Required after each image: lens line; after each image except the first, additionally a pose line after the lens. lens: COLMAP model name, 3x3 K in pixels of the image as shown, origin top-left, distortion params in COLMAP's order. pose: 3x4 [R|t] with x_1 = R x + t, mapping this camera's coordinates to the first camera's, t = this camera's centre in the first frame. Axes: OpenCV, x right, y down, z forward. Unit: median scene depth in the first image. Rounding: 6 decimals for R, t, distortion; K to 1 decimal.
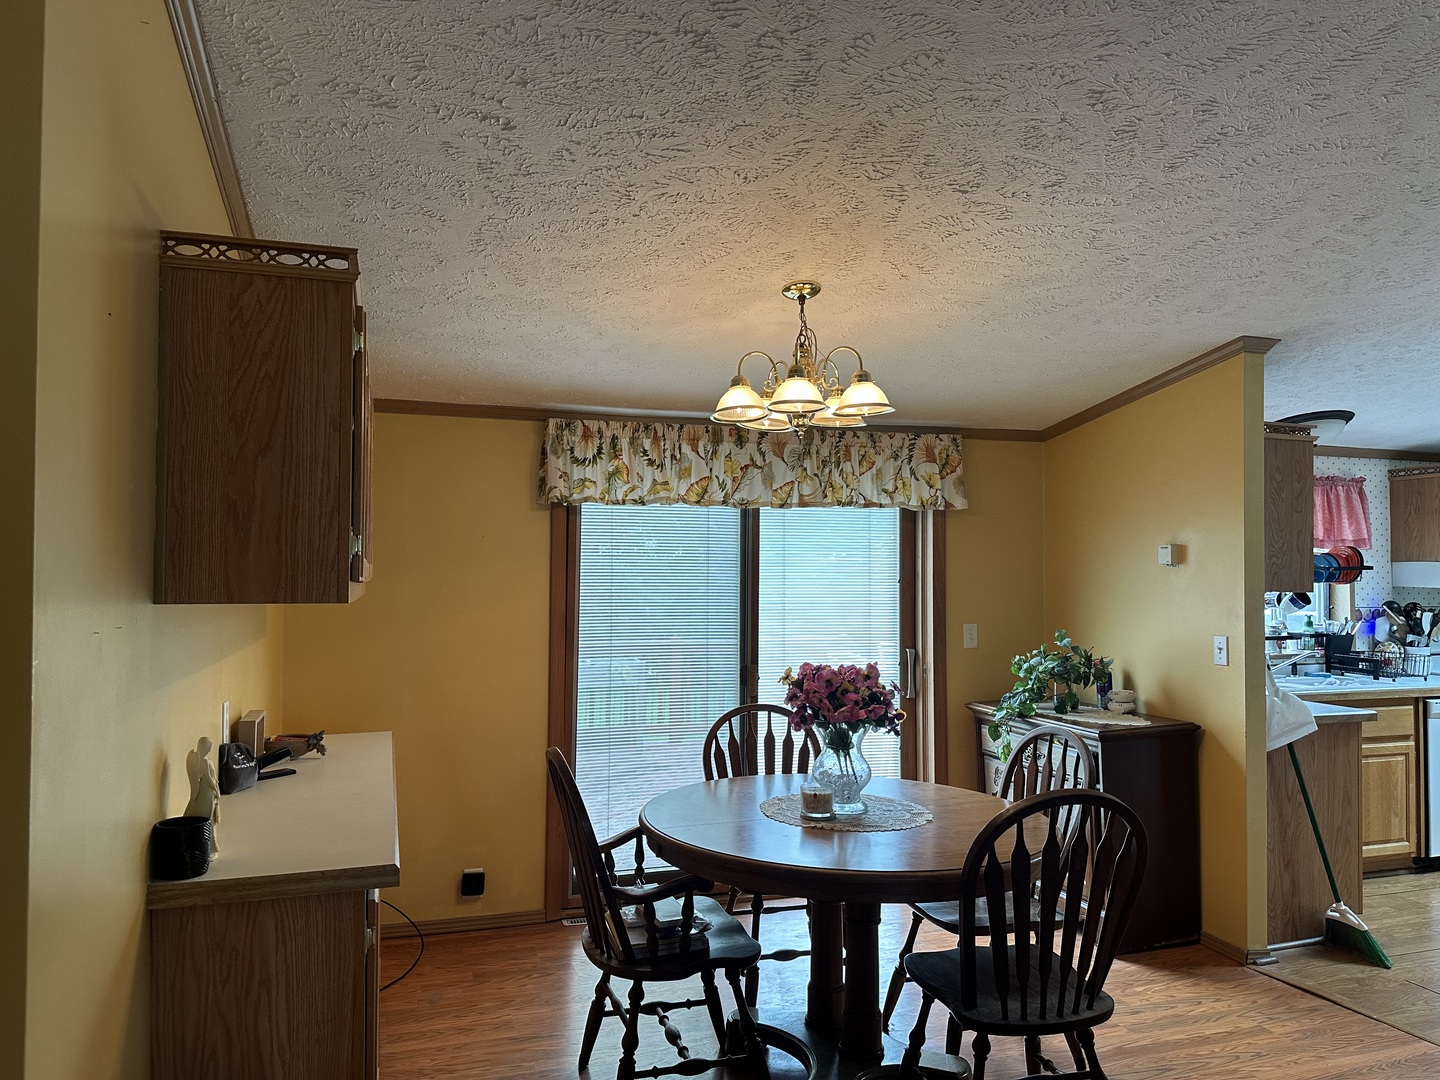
lens RADIAL K [[1013.5, 0, 720.0], [0, 1013.5, 540.0], [0, 0, 1]] dist [0.066115, -0.077411]
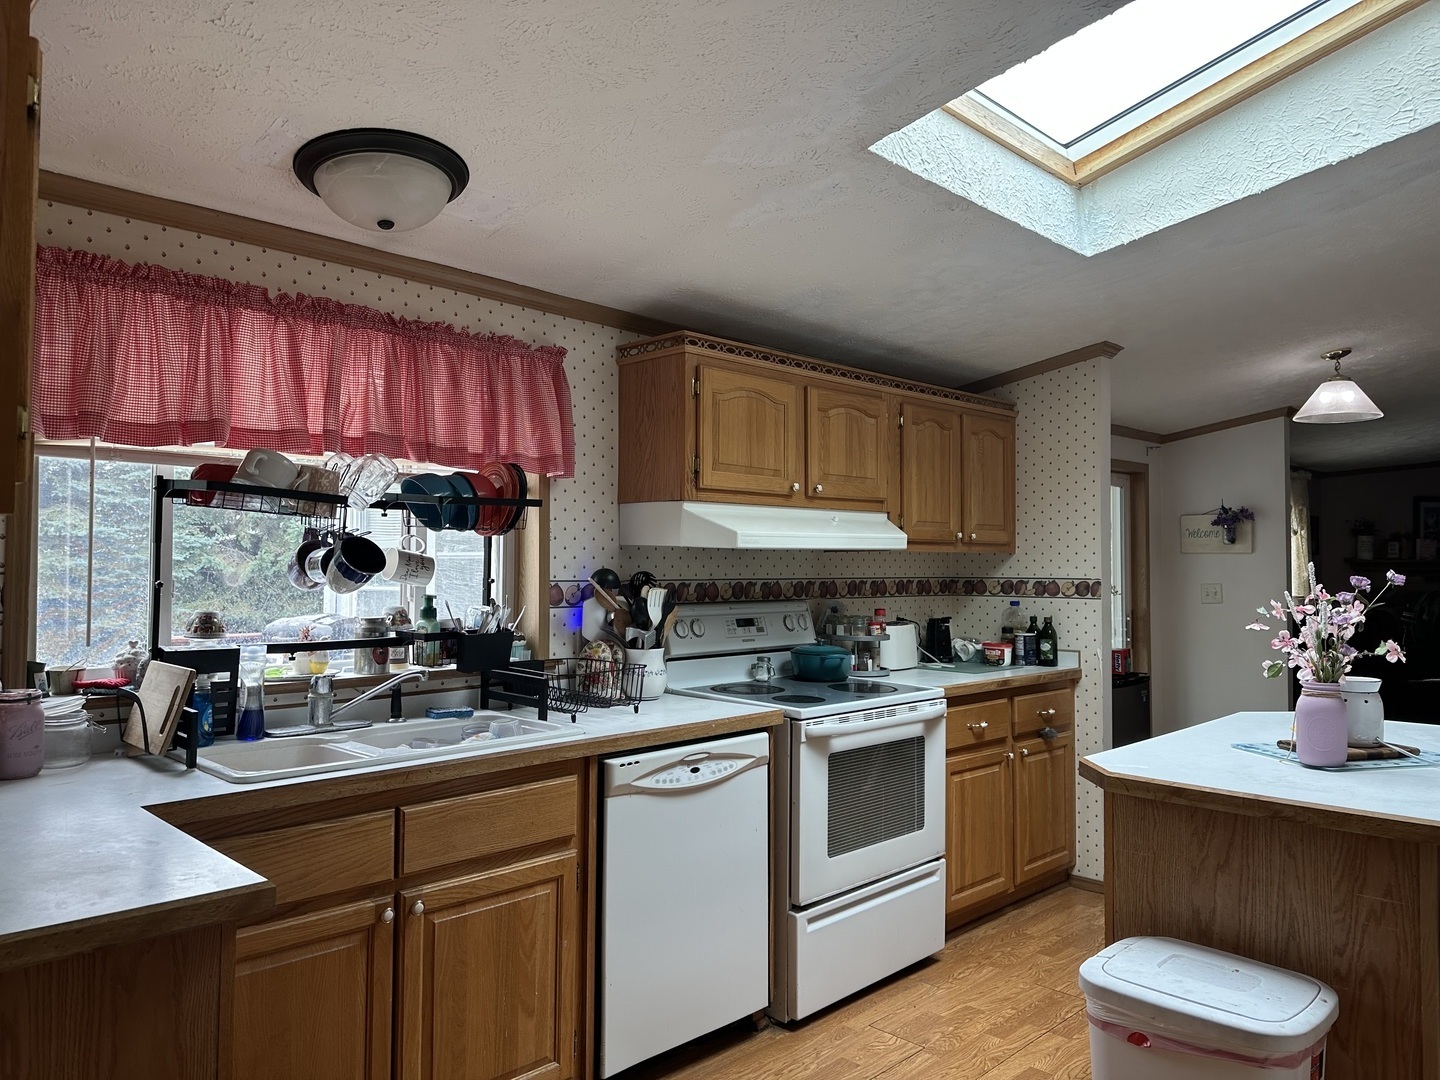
lens RADIAL K [[1013.5, 0, 720.0], [0, 1013.5, 540.0], [0, 0, 1]] dist [0.066115, -0.077411]
pose [[0.883940, 0.013115, 0.467417, 0.453079], [-0.018577, 0.999802, 0.007078, 0.038562], [-0.467232, -0.014940, 0.884009, 0.480856]]
